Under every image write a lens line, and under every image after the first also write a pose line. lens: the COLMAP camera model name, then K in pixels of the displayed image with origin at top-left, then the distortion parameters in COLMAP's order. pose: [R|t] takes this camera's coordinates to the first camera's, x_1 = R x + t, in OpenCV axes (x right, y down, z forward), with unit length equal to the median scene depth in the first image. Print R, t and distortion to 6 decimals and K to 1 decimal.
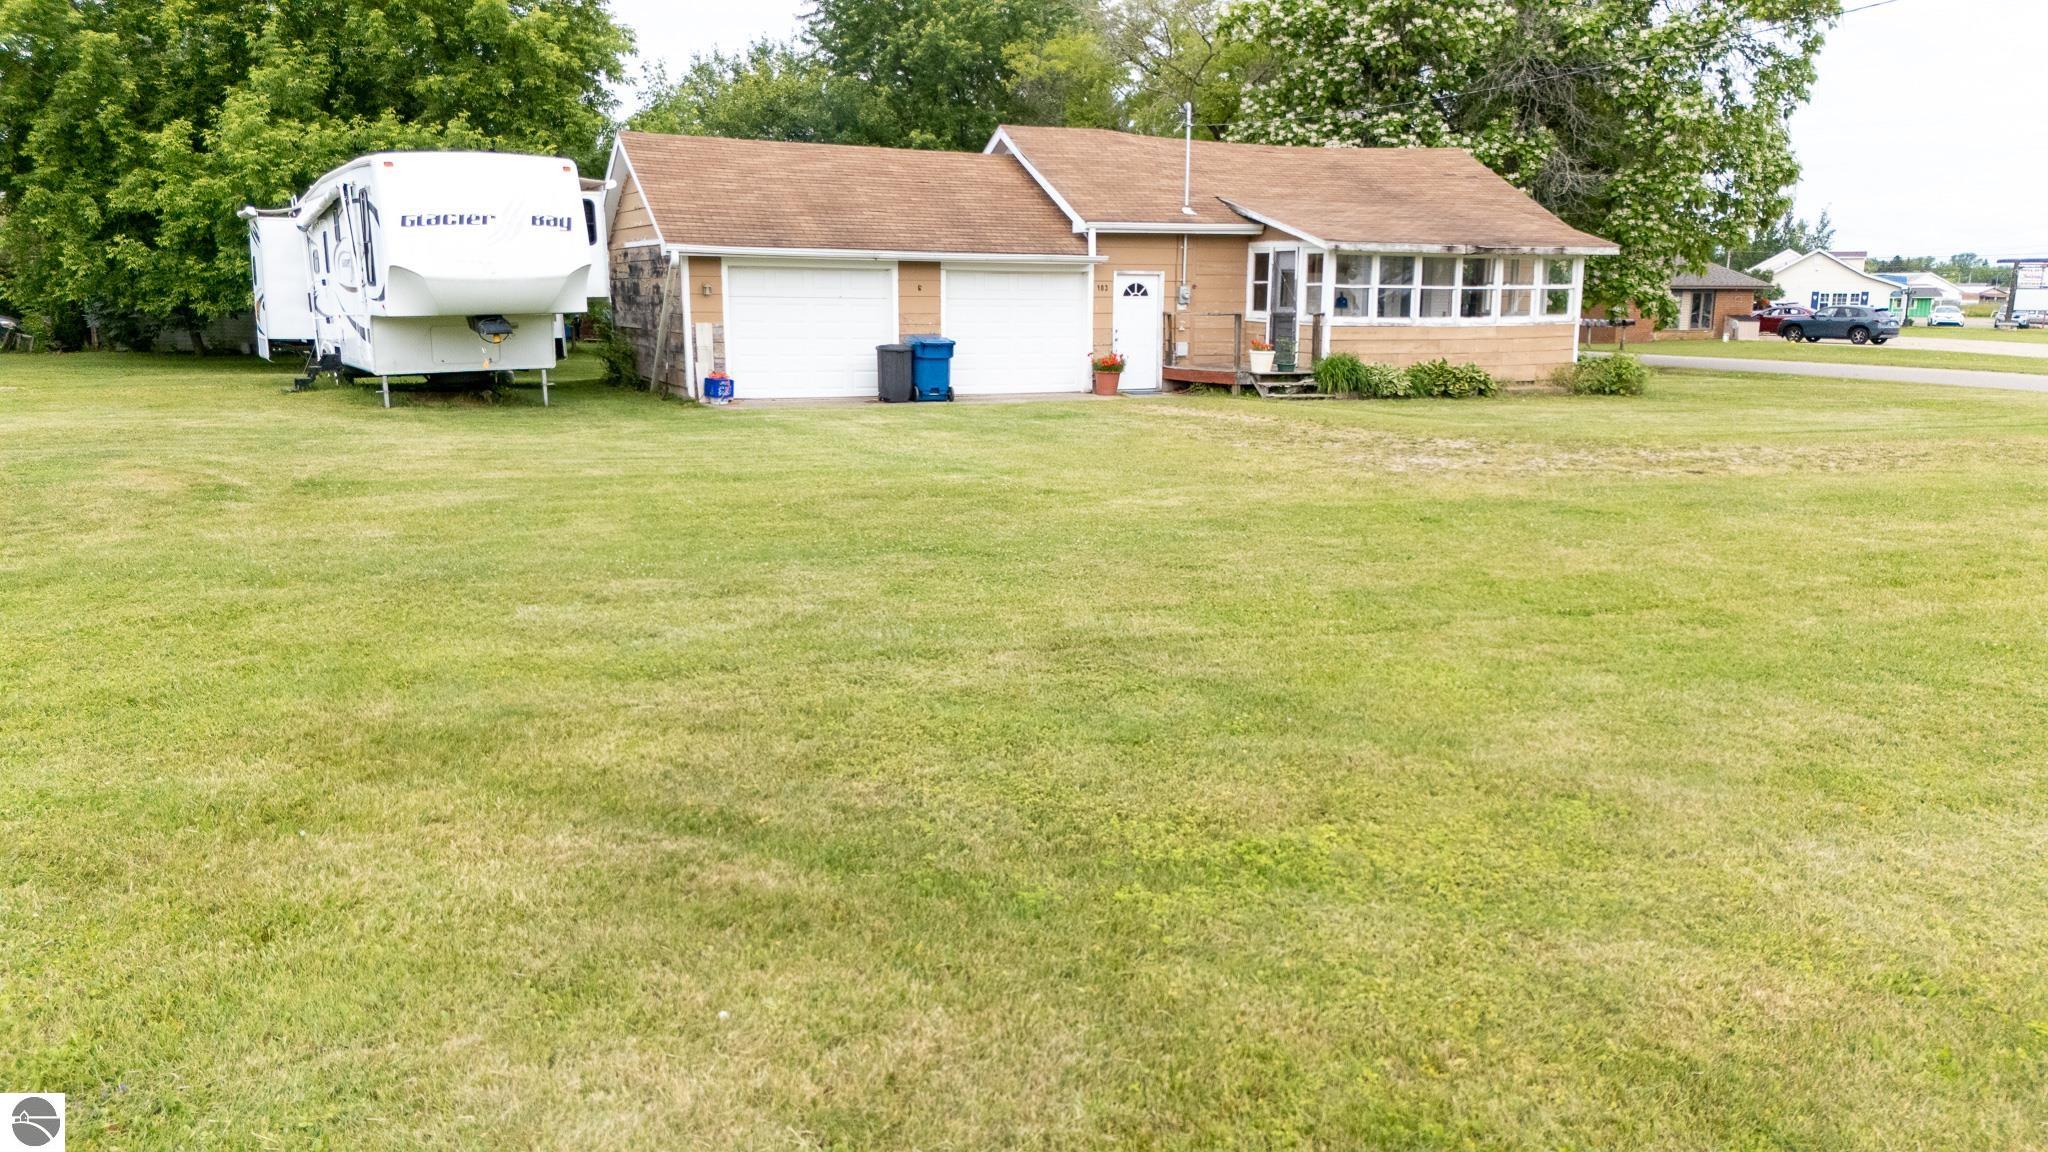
lens RADIAL K [[1480.1, 0, 1024.0], [0, 1480.1, 576.0], [0, 0, 1]] dist [0.074131, -0.074127]
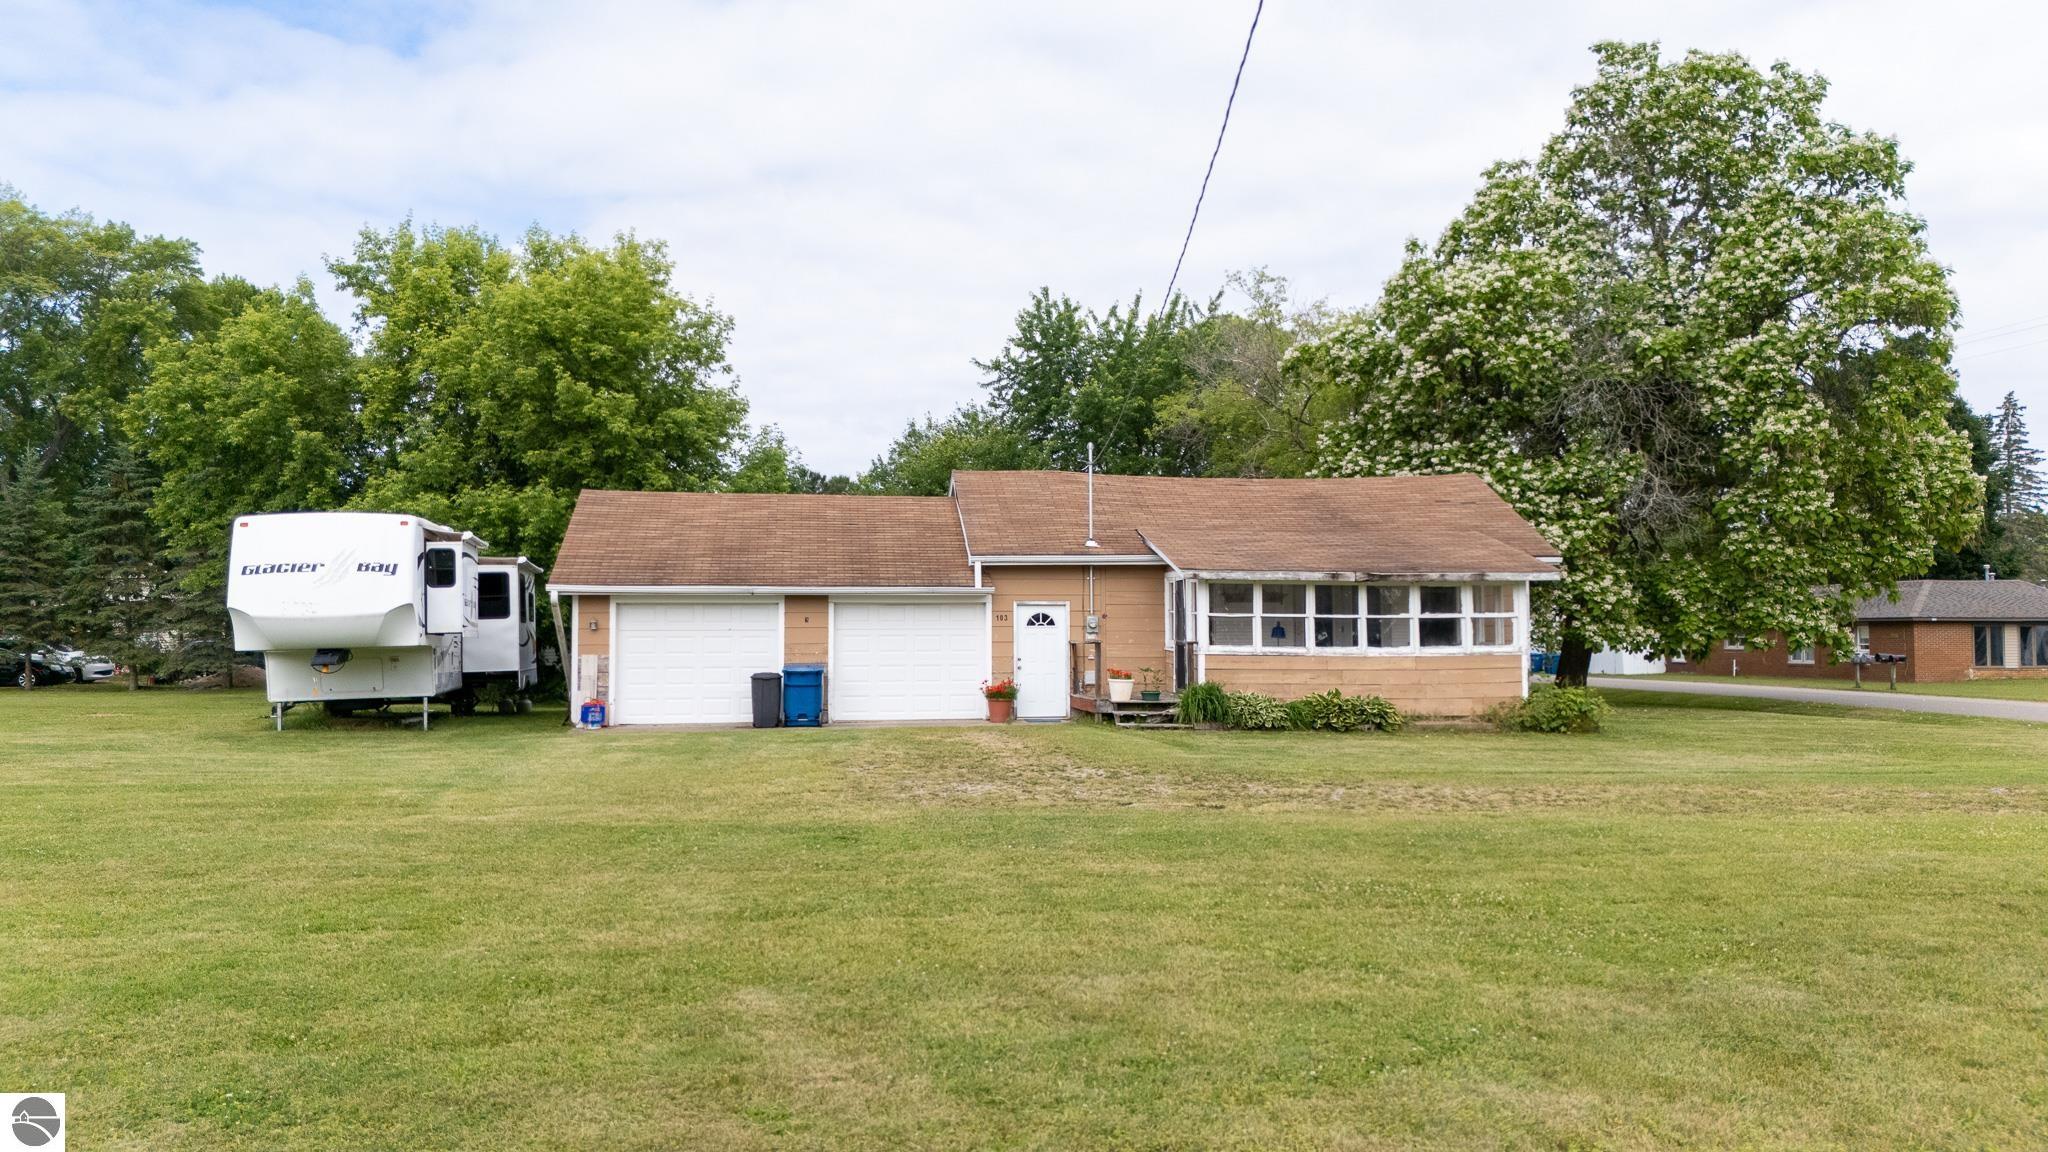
lens RADIAL K [[1480.1, 0, 1024.0], [0, 1480.1, 576.0], [0, 0, 1]] dist [0.074131, -0.074127]
pose [[0.949748, -0.019497, -0.312408, 0.378689], [-0.051217, 0.974928, -0.216546, -0.002895], [0.308797, 0.221665, 0.924937, 0.056350]]
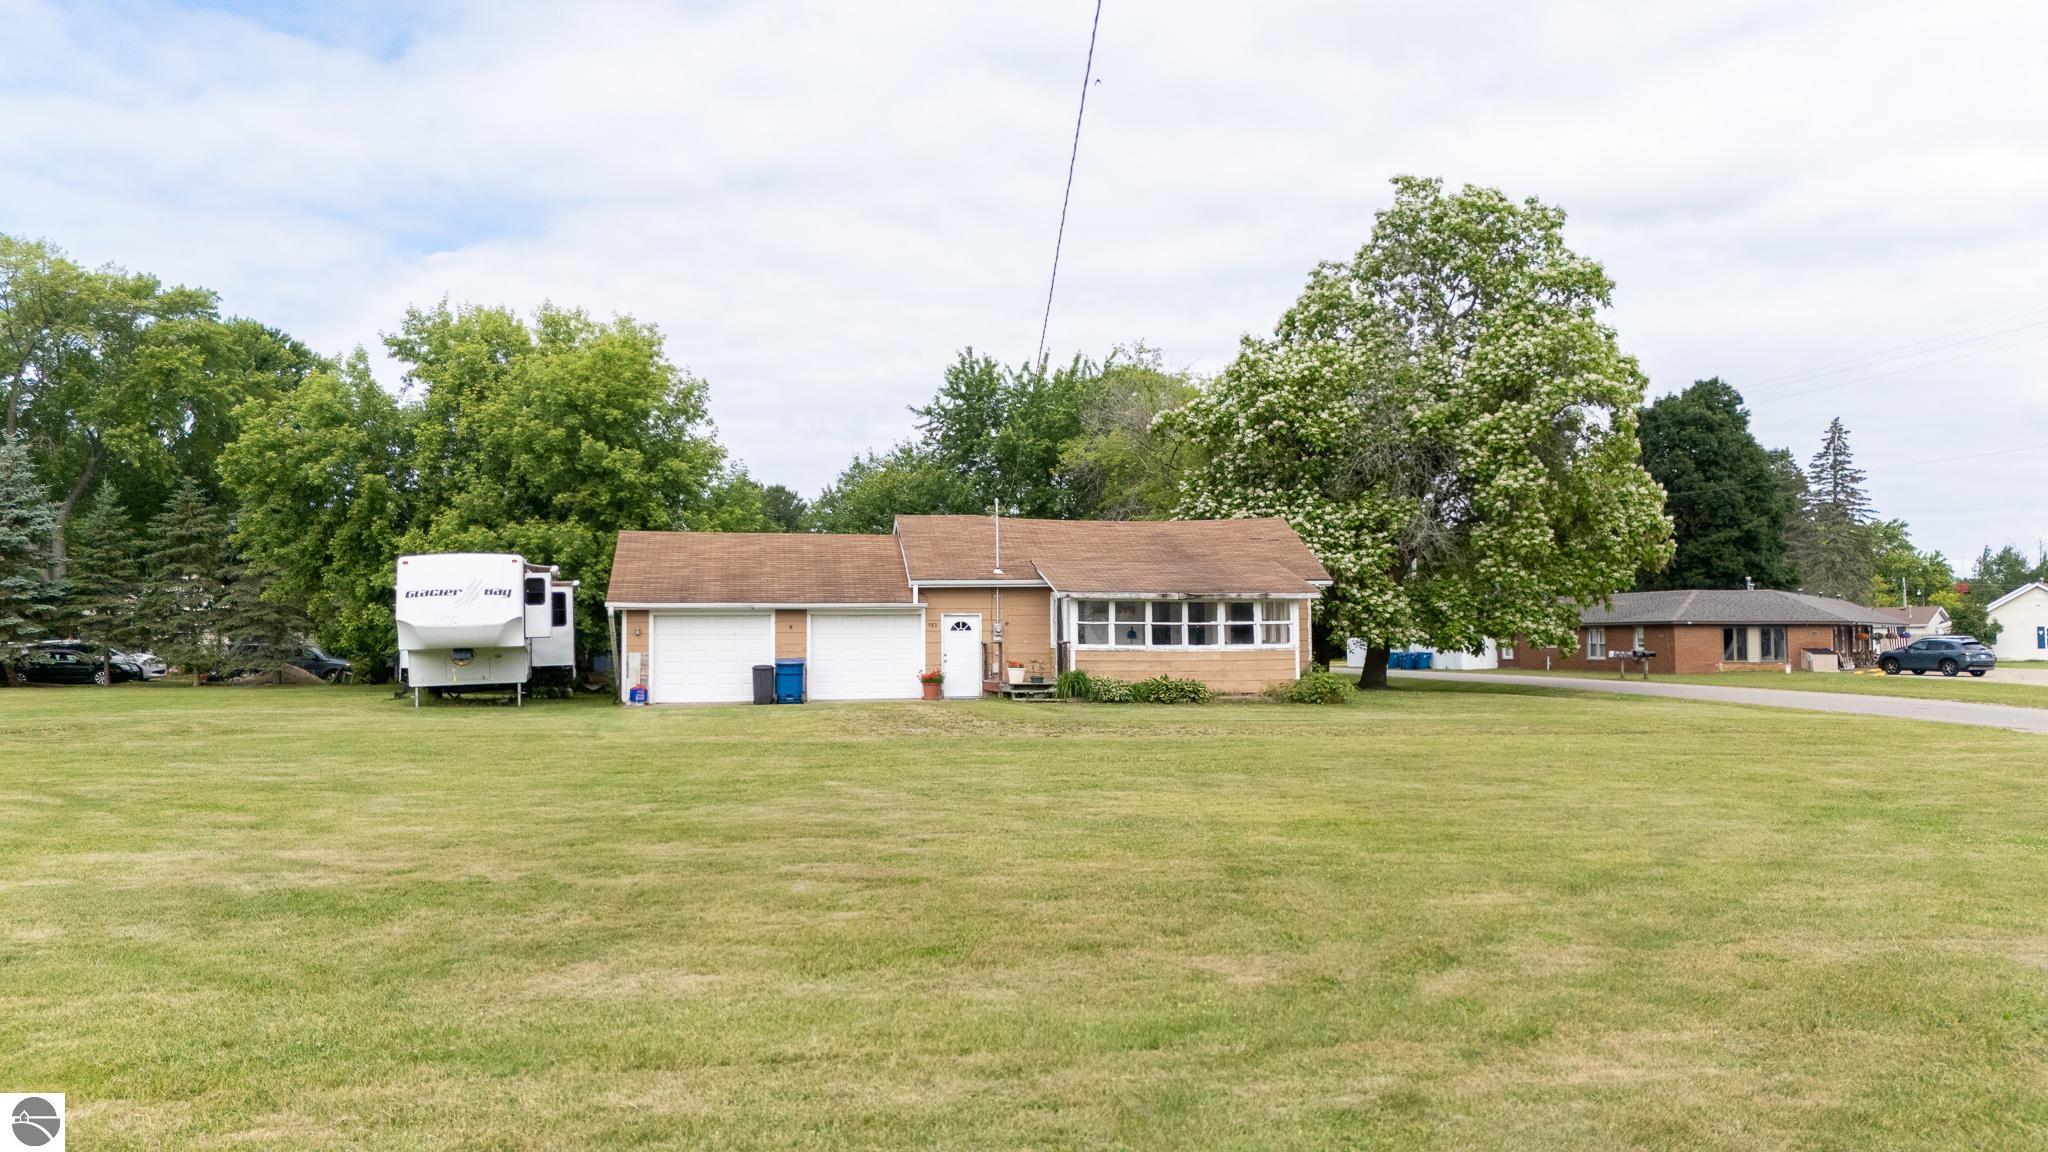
lens RADIAL K [[1494.1, 0, 1024.0], [0, 1494.1, 576.0], [0, 0, 1]] dist [0.177410, -0.281777]
pose [[0.962975, -0.020381, -0.268821, 0.511795], [-0.040644, 0.974766, -0.219499, 0.068389], [0.266511, 0.222298, 0.937846, -0.319644]]
